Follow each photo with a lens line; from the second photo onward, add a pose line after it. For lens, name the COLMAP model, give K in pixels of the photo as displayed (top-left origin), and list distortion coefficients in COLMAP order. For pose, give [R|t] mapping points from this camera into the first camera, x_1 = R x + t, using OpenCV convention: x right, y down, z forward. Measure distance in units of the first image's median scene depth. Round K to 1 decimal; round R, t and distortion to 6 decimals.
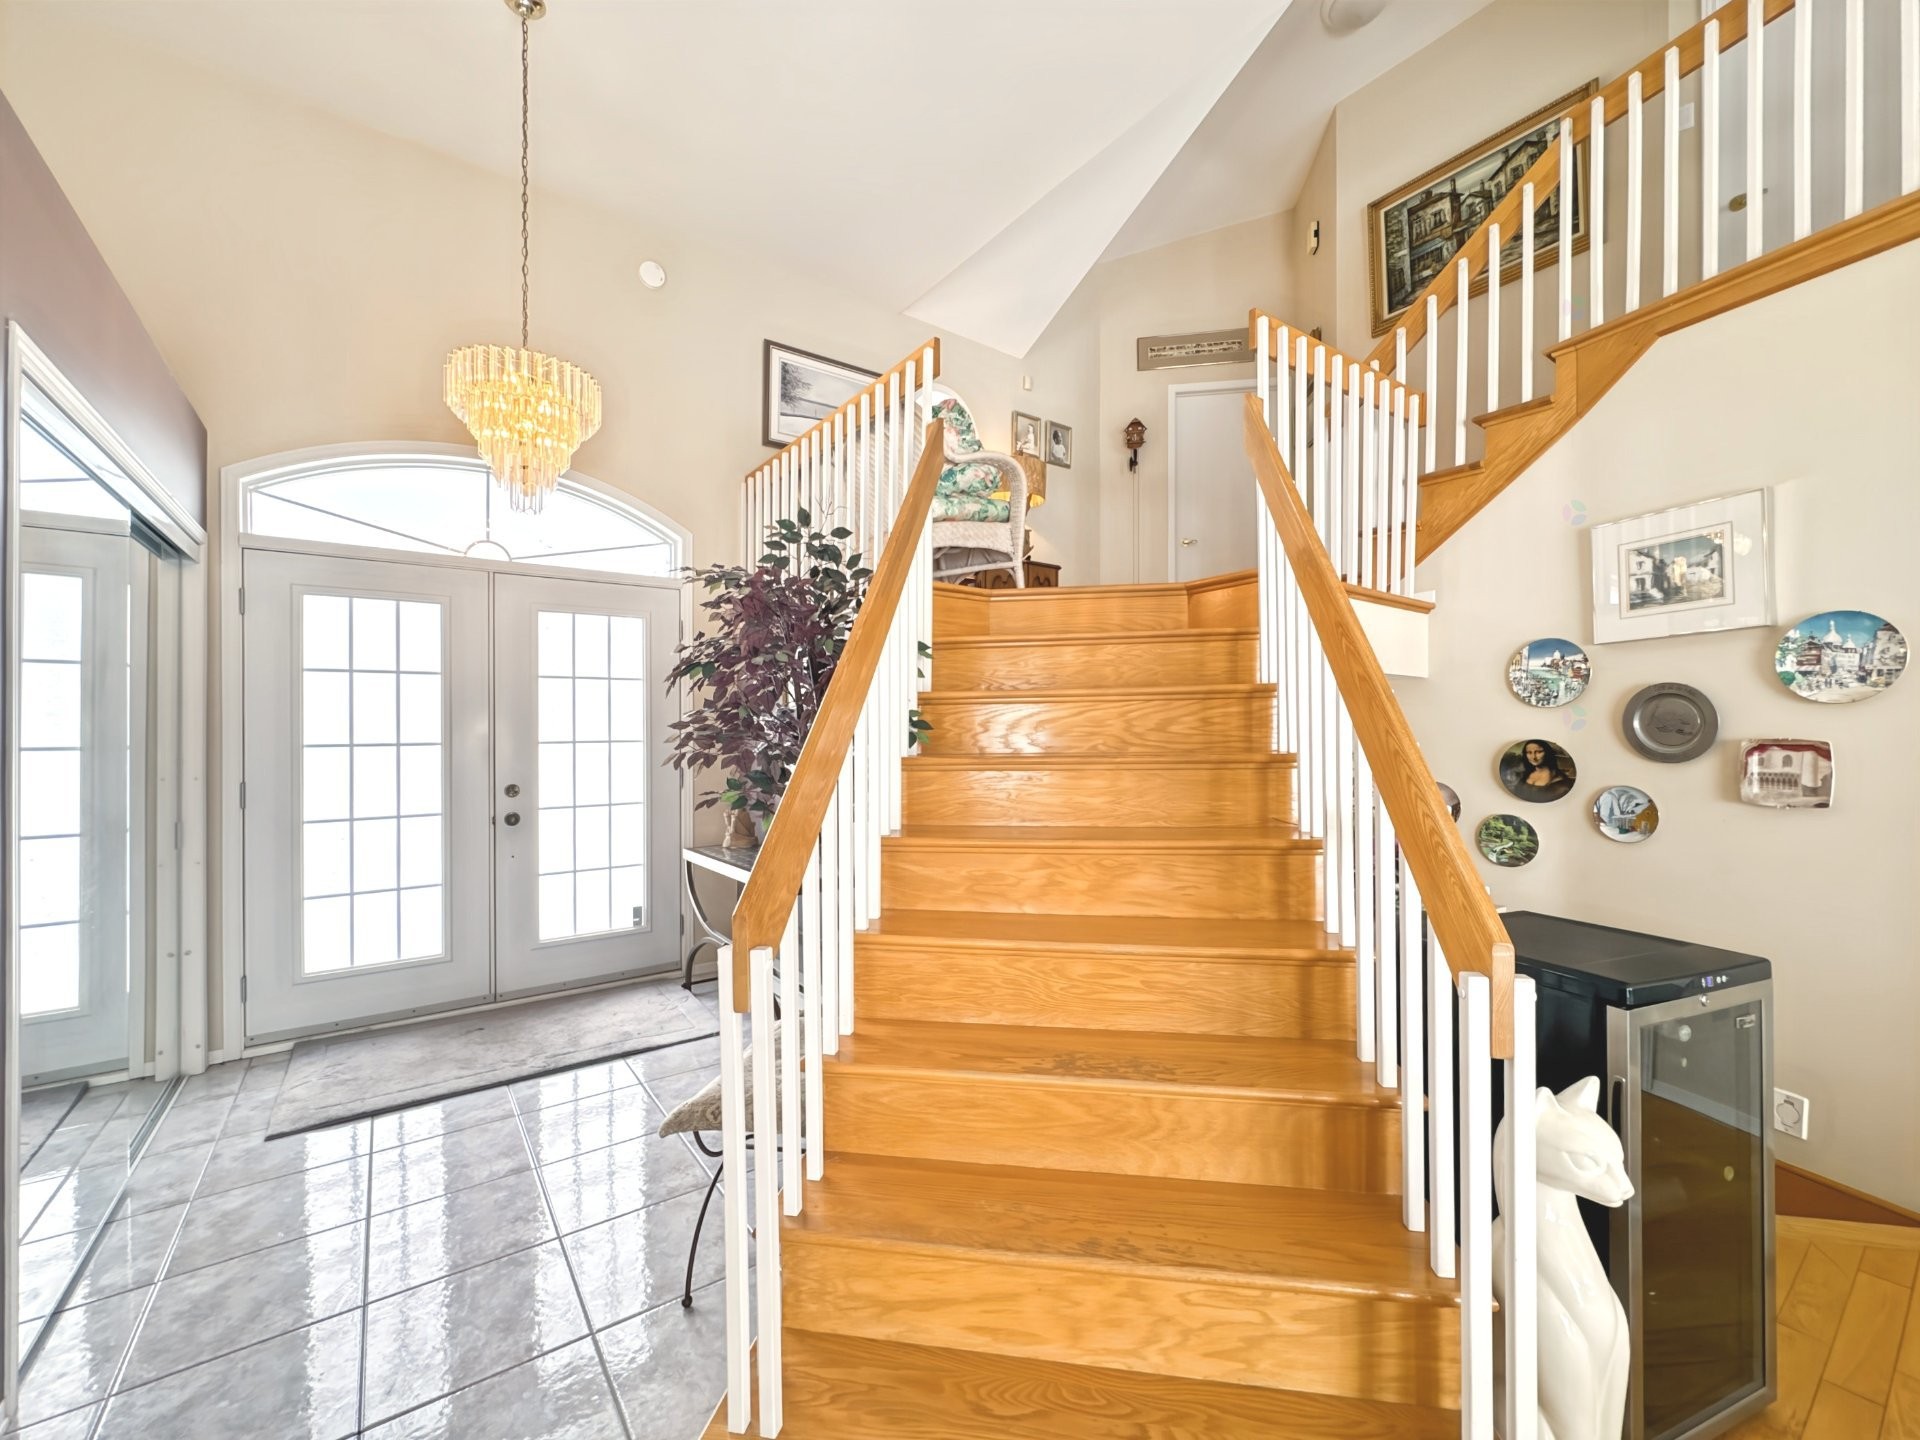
lens RADIAL K [[779.1, 0, 966.7], [0, 779.1, 727.3], [0, 0, 1]] dist [-0.001031, -0.000152]
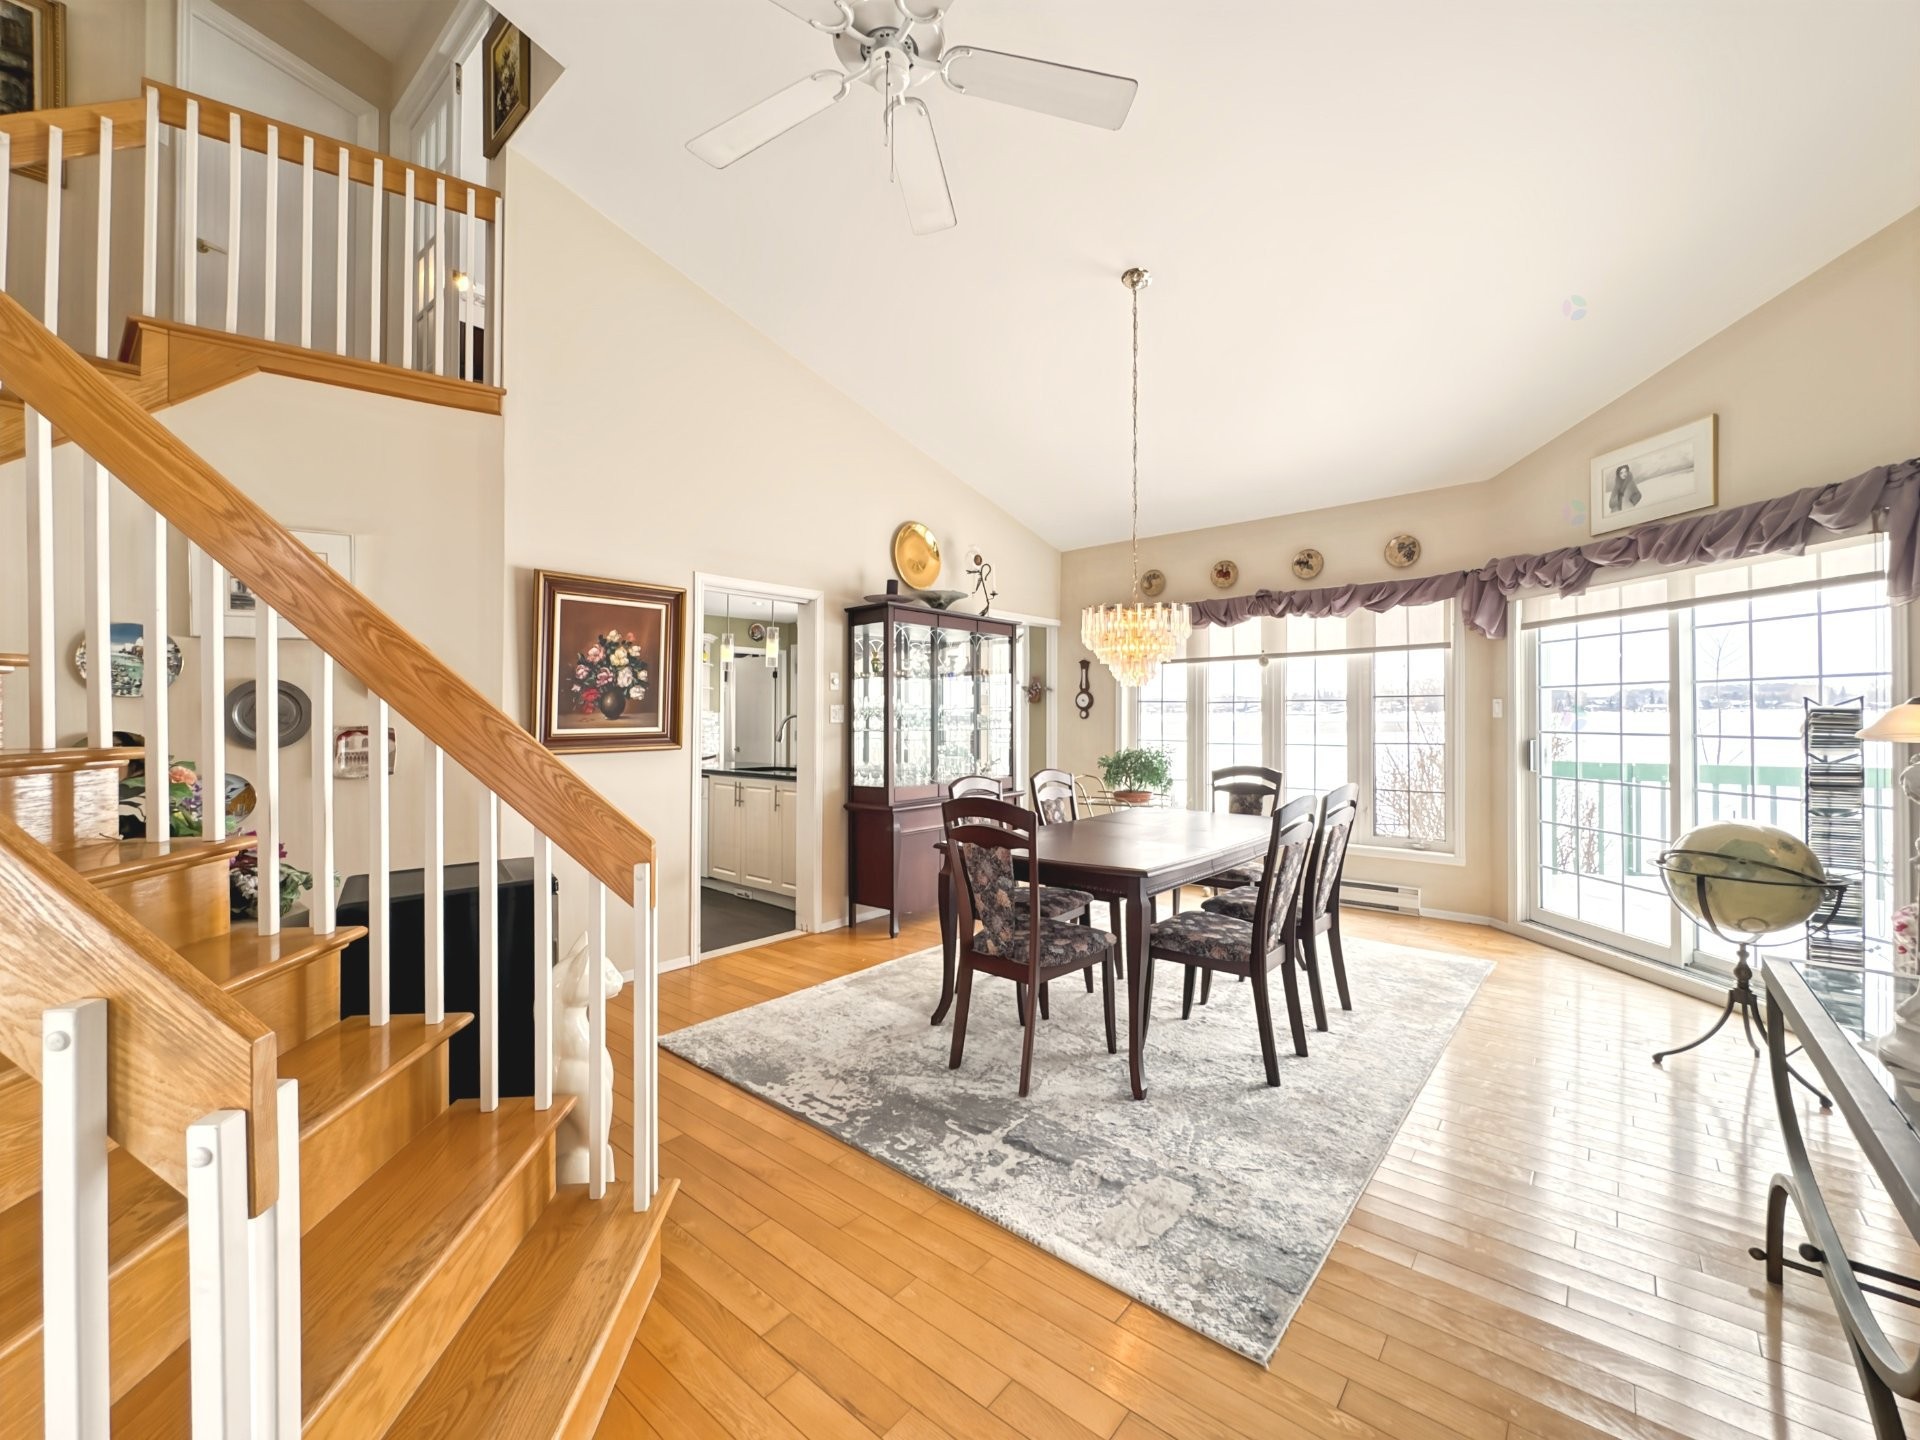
lens RADIAL K [[789.7, 0, 956.5], [0, 789.7, 704.6], [0, 0, 1]] dist [-0.000541, -0.000188]
pose [[-0.236398, 0.018976, 0.971471, -0.387374], [0.007461, 0.999815, -0.017714, 0.007101], [-0.971628, 0.003061, -0.236496, 0.253644]]
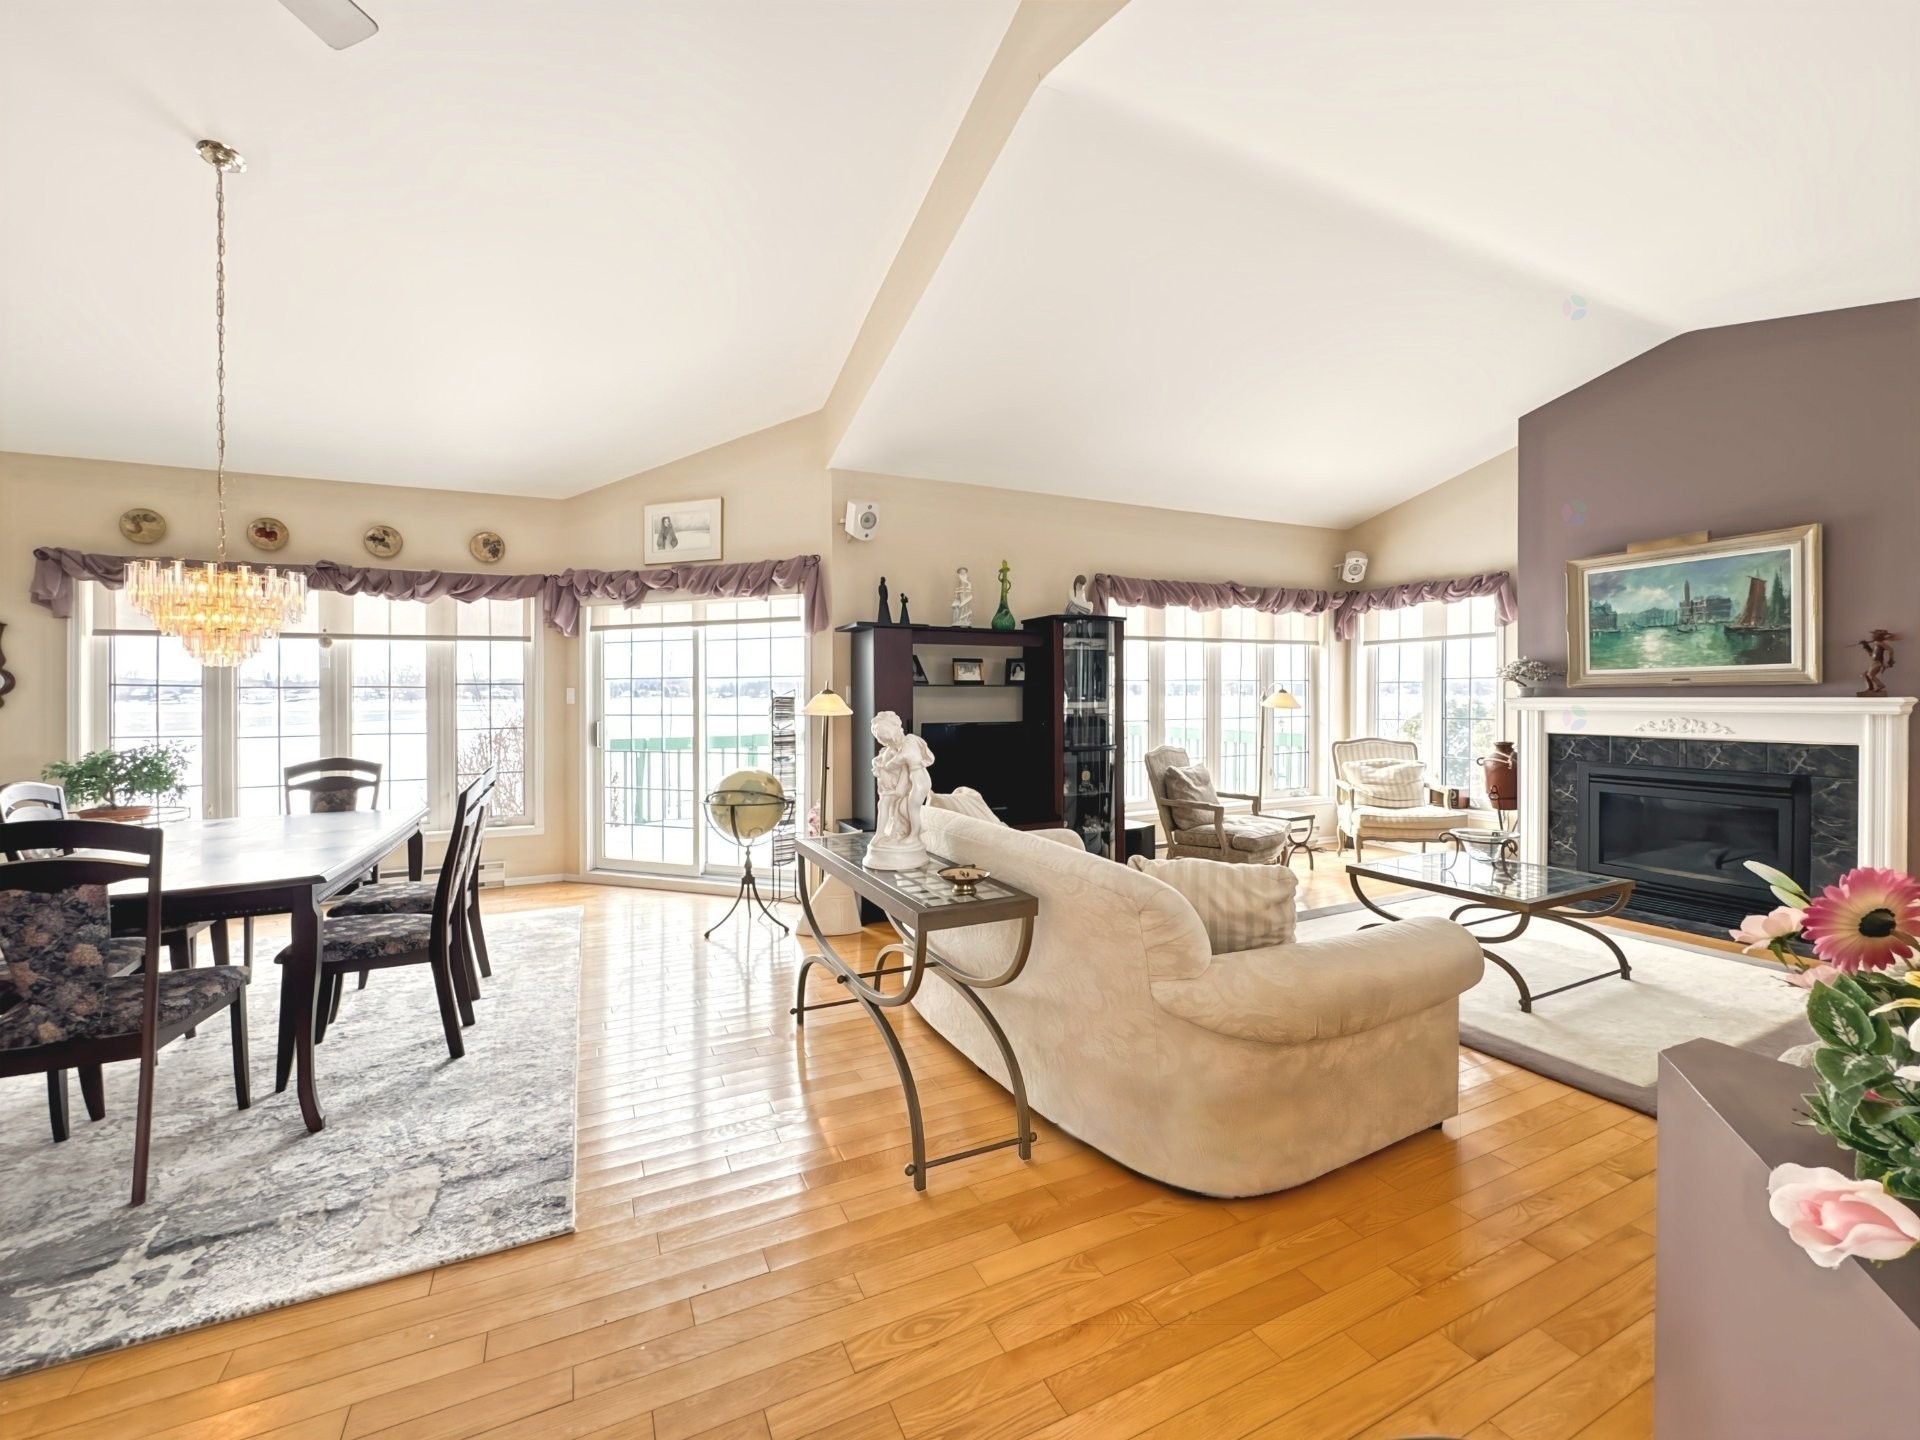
lens RADIAL K [[789.7, 0, 956.5], [0, 789.7, 704.6], [0, 0, 1]] dist [-0.000541, -0.000188]
pose [[-0.982725, 0.009900, 0.184805, -0.348722], [0.011916, 0.999881, 0.009801, 0.007974], [-0.184686, 0.011834, -0.982726, 0.490092]]
